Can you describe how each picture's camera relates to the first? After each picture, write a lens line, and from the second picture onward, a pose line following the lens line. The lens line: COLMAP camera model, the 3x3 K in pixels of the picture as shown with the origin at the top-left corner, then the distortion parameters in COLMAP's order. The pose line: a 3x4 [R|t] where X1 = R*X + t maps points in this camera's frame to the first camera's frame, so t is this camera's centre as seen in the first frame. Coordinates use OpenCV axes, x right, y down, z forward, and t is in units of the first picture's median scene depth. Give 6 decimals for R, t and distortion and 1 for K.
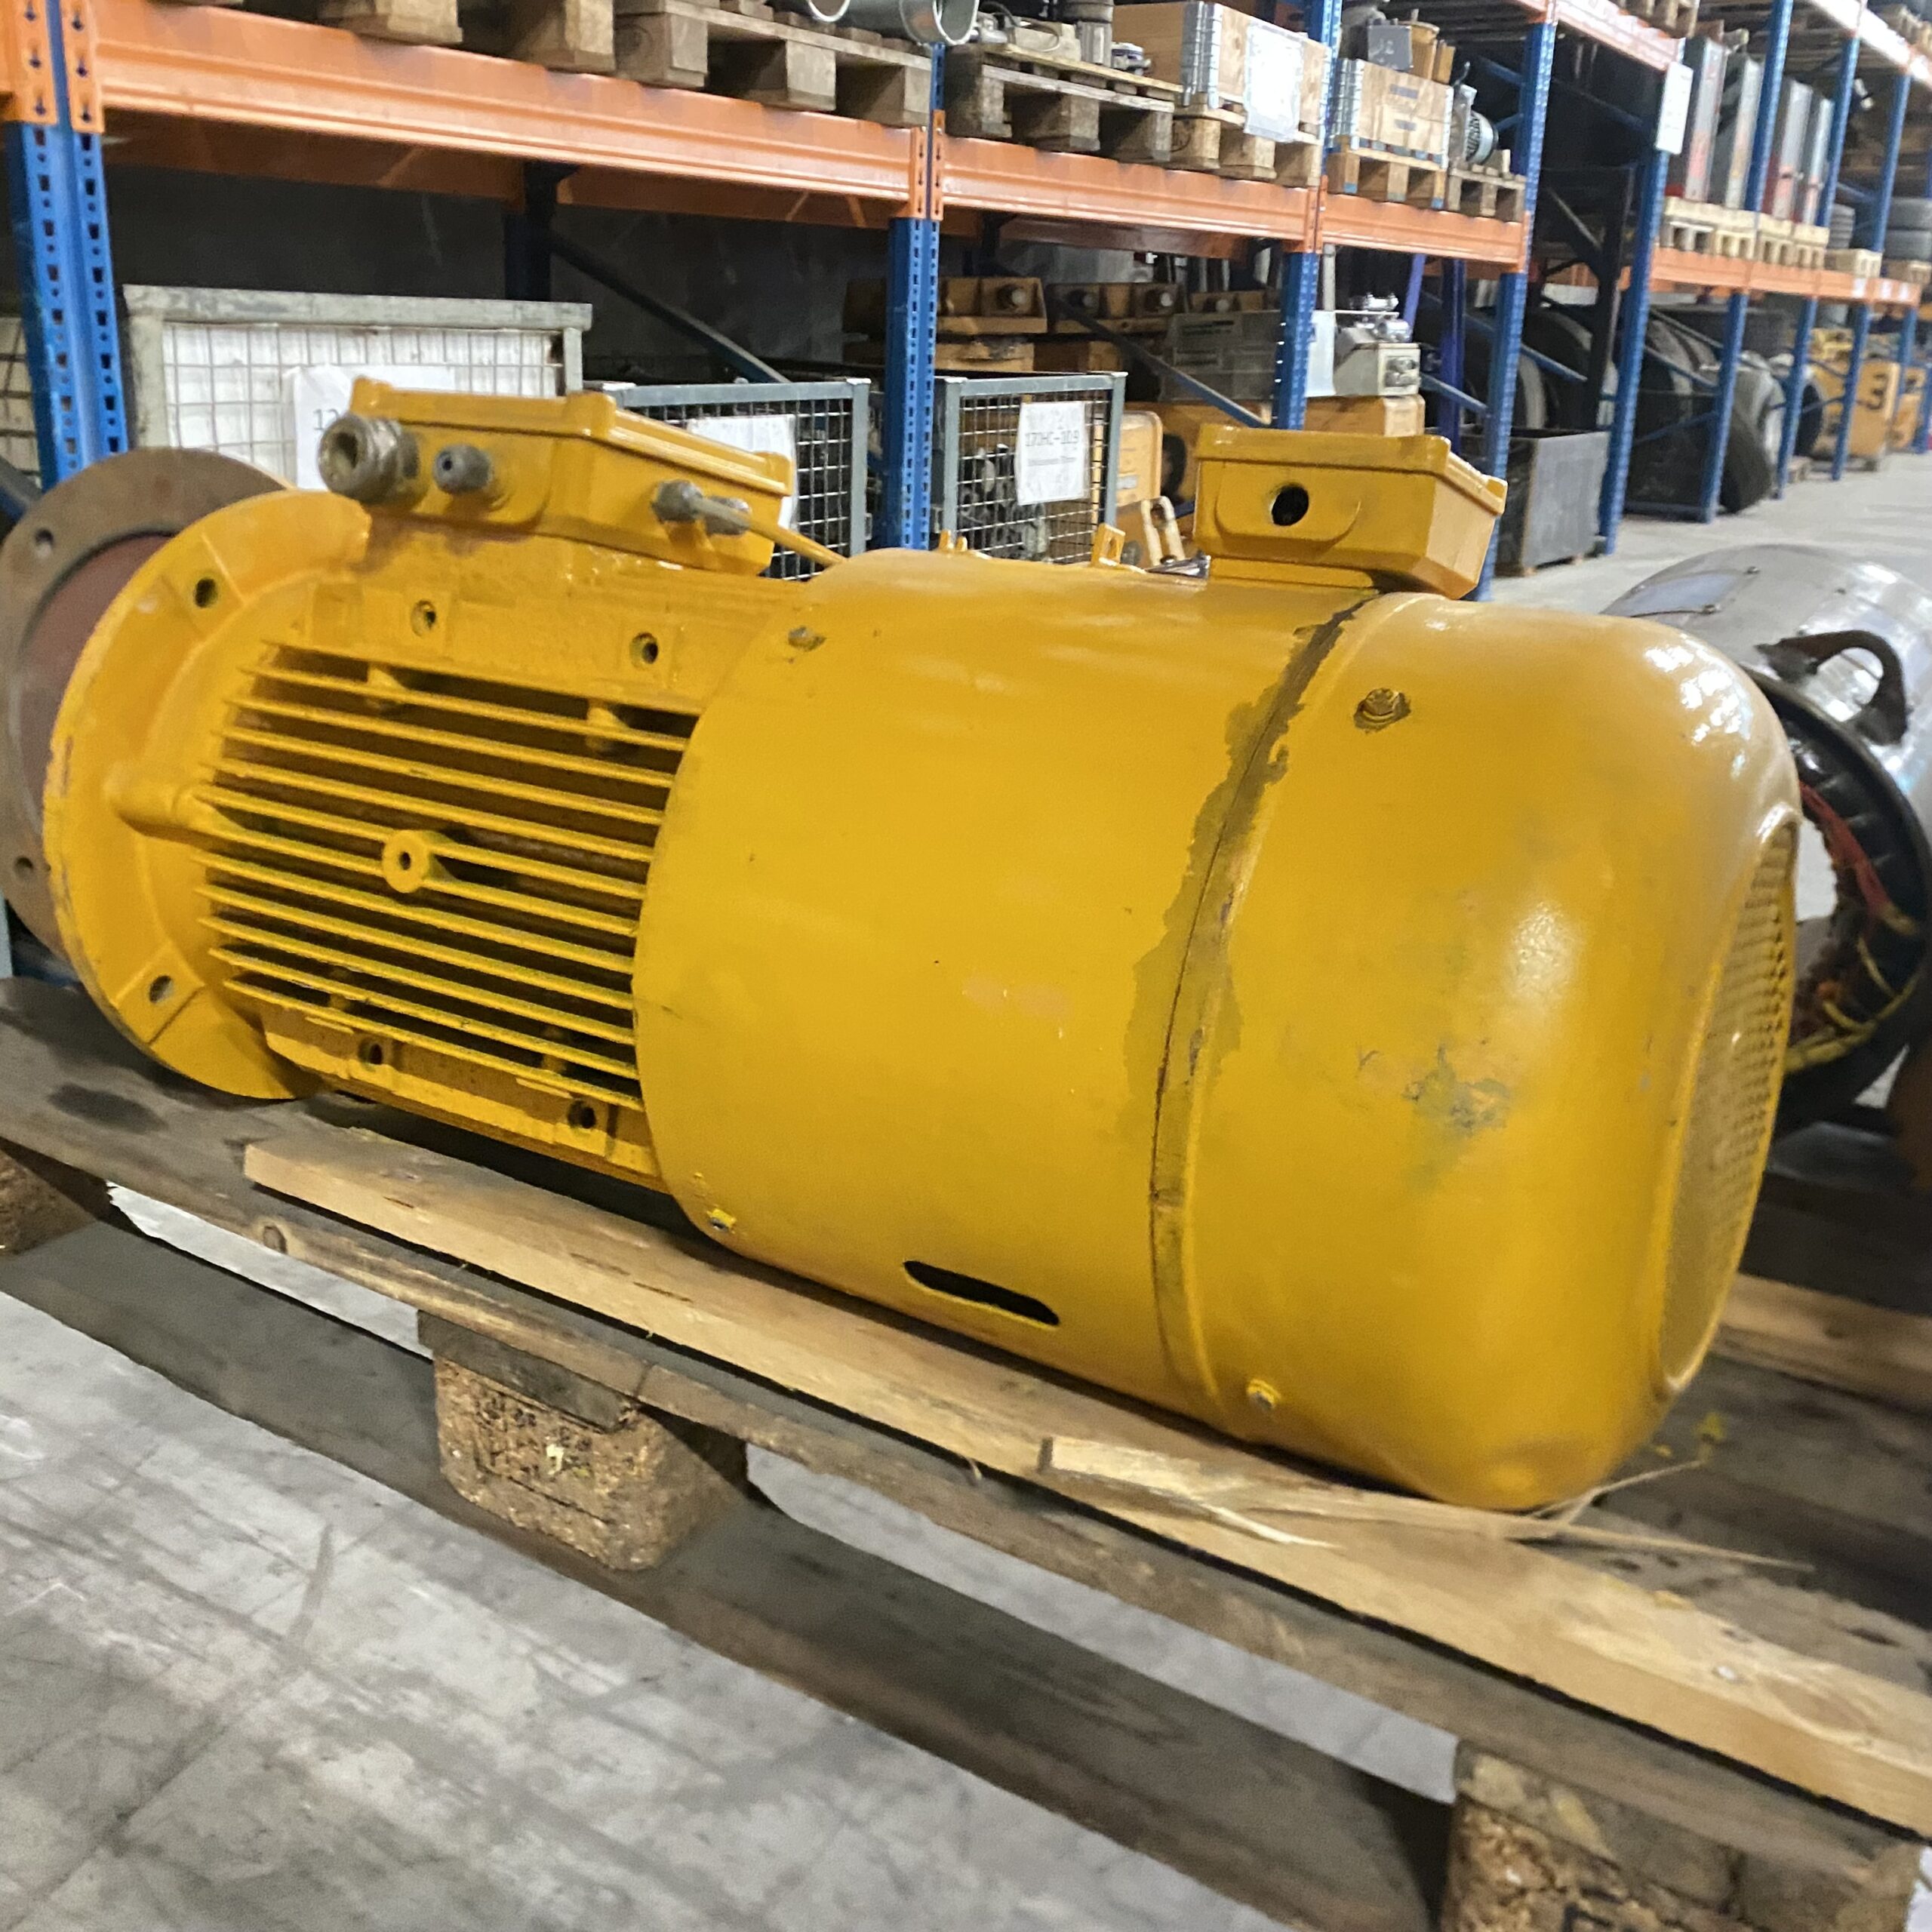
lens RADIAL K [[1924.1, 0, 966.0], [0, 1924.1, 966.0], [0, 0, 1]] dist [0.058171, -0.122658]
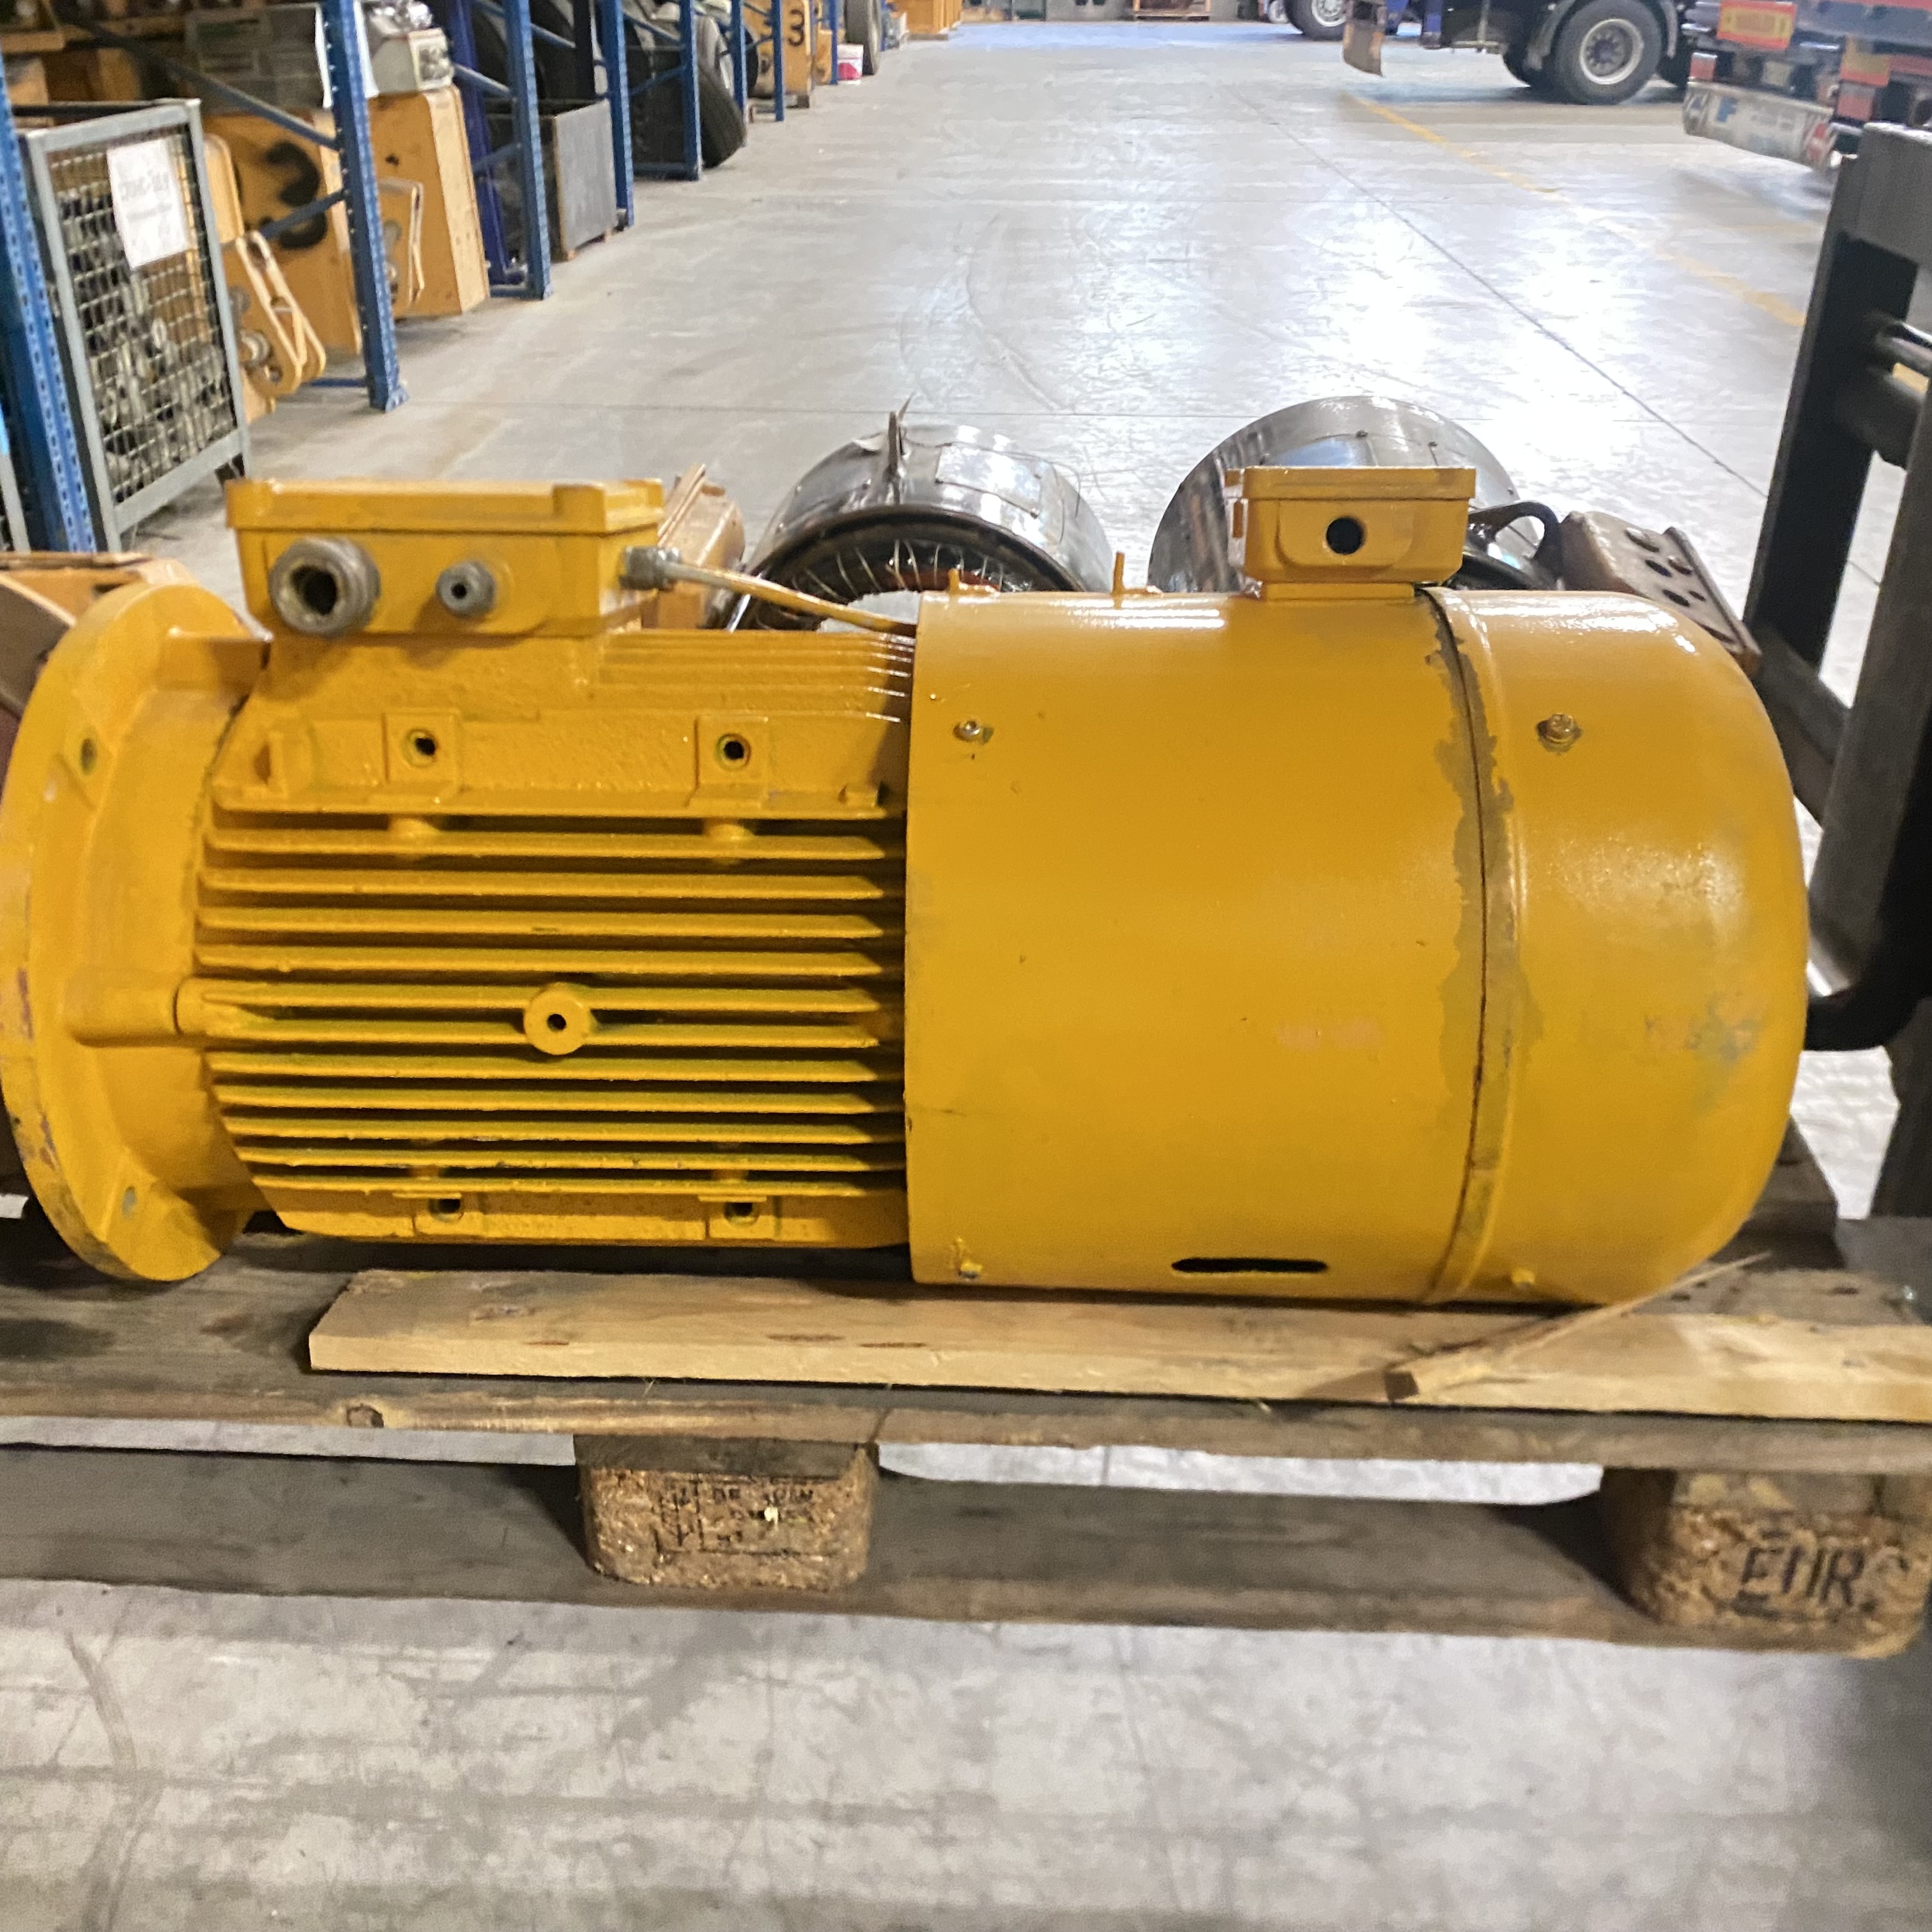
lens RADIAL K [[1894.6, 0, 965.6], [0, 1894.6, 938.2], [0, 0, 1]] dist [0.016628, -0.013802]
pose [[0.860685, -0.256422, 0.439851, -0.454946], [0.182013, 0.961787, 0.204542, -0.218925], [-0.475492, -0.095987, 0.874468, 0.079797]]
